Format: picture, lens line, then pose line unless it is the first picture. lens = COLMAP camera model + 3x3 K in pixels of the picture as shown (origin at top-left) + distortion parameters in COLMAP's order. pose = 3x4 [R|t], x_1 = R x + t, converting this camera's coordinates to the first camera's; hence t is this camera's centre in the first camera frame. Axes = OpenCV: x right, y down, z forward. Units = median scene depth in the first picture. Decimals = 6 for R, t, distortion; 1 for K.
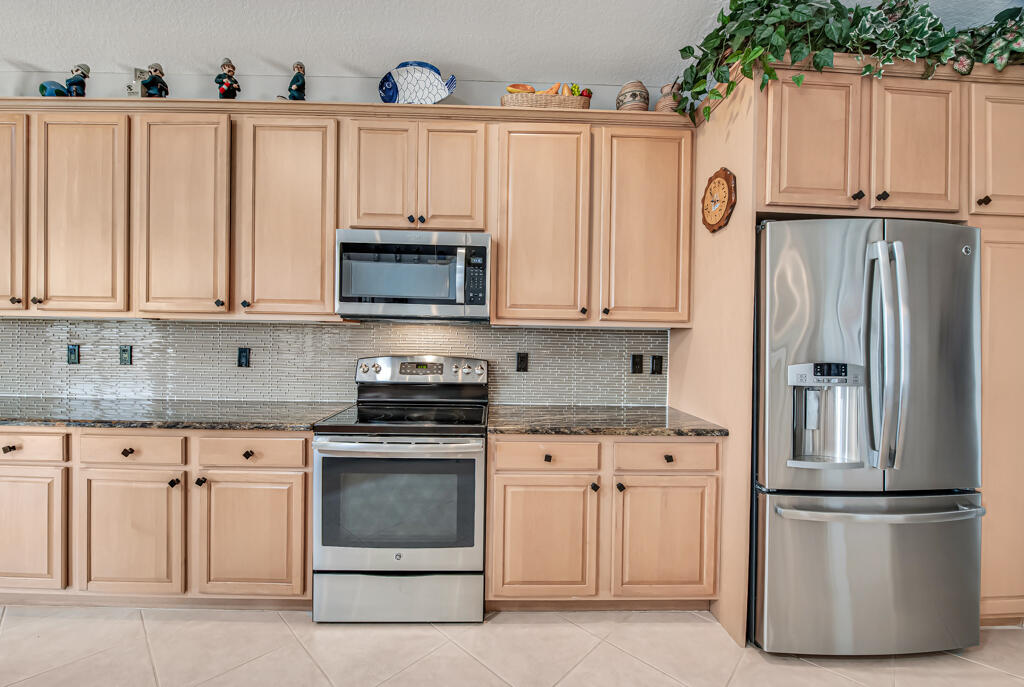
lens RADIAL K [[416.6, 0, 508.6], [0, 416.6, 339.4], [0, 0, 1]] dist [-0.012396, -0.002309]
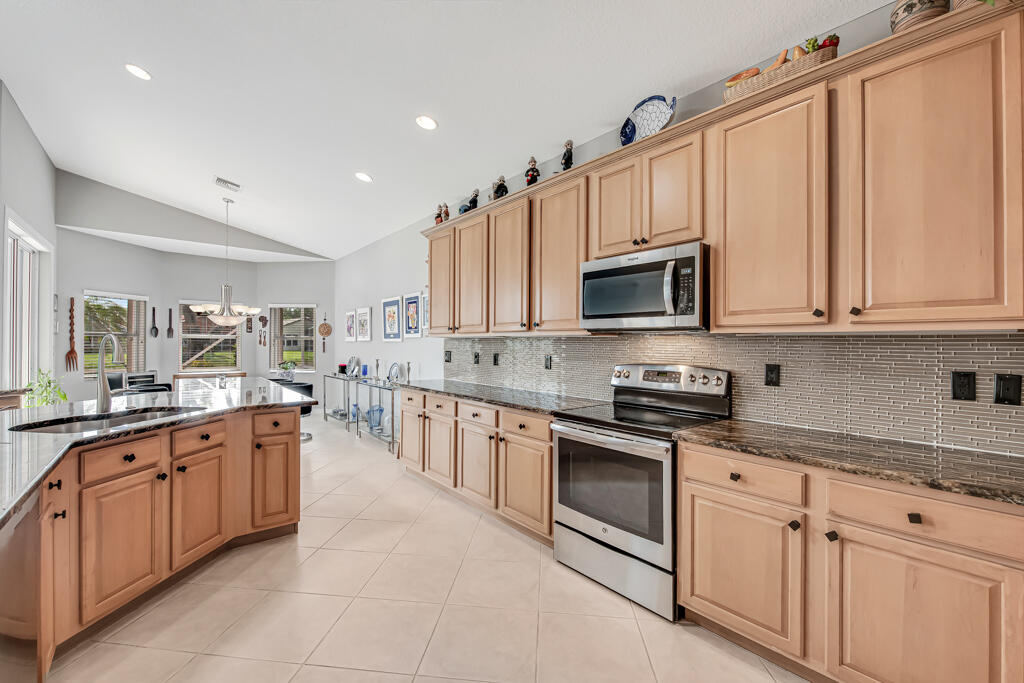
lens RADIAL K [[416.6, 0, 509.1], [0, 416.6, 346.5], [0, 0, 1]] dist [-0.012396, -0.002309]
pose [[0.620329, -0.007598, -0.784305, 0.443175], [-0.004465, 0.999903, -0.013218, 0.010004], [0.784329, 0.011702, 0.620235, 0.031292]]
